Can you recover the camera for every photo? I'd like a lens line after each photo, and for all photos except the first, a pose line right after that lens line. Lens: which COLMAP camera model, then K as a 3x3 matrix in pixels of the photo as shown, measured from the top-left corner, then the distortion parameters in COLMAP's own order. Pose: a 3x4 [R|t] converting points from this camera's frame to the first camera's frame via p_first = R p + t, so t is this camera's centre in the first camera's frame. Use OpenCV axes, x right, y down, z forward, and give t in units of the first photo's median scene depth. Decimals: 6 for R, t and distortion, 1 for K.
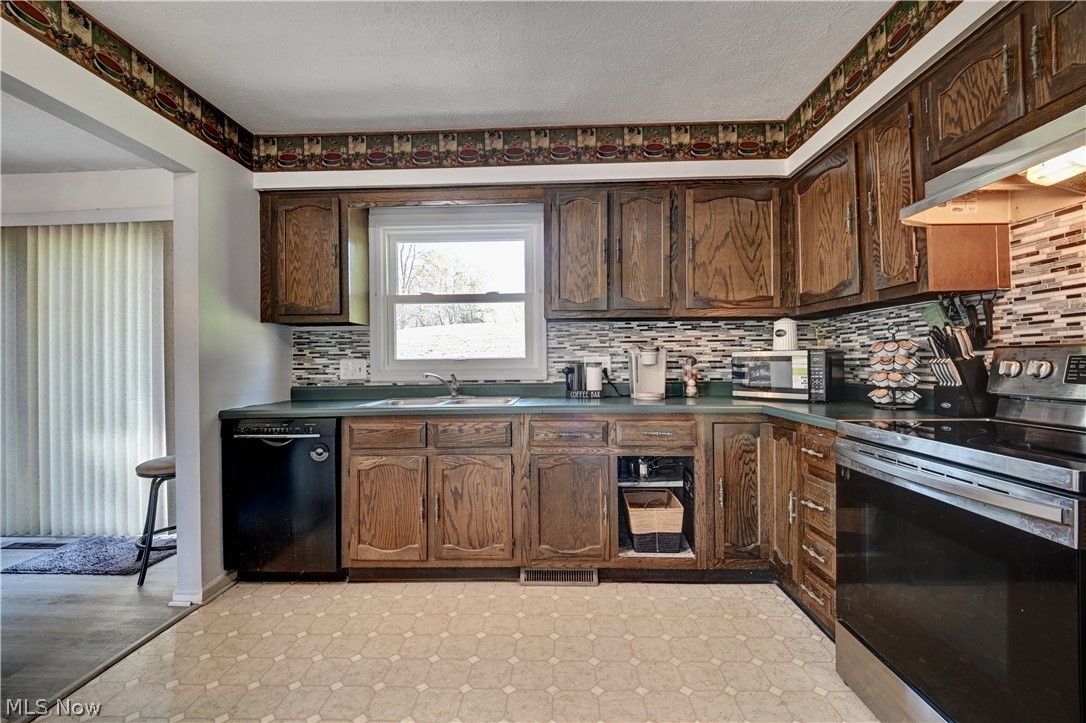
lens RADIAL K [[452.2, 0, 544.1], [0, 452.2, 362.0], [0, 0, 1]] dist [0.000278, -0.000317]
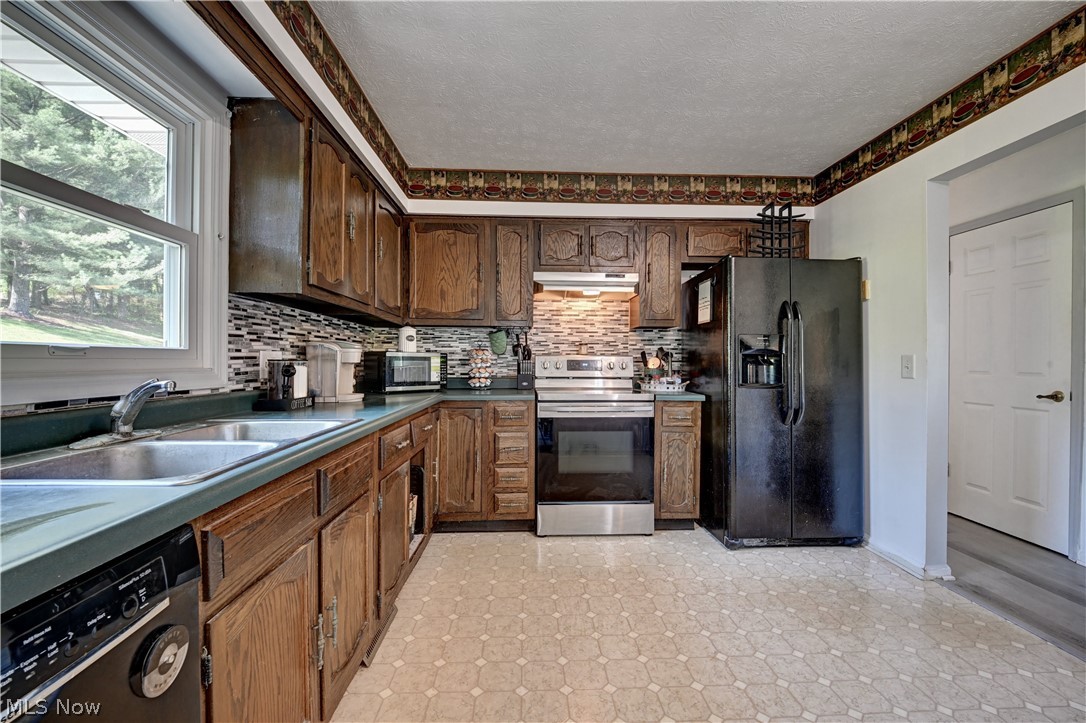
lens RADIAL K [[452.2, 0, 546.1], [0, 452.2, 359.3], [0, 0, 1]] dist [0.000278, -0.000317]
pose [[-0.083151, 0.014513, 0.996431, -0.850533], [-0.003553, 0.999883, -0.014860, 0.014159], [-0.996531, -0.004776, -0.083090, 0.828431]]
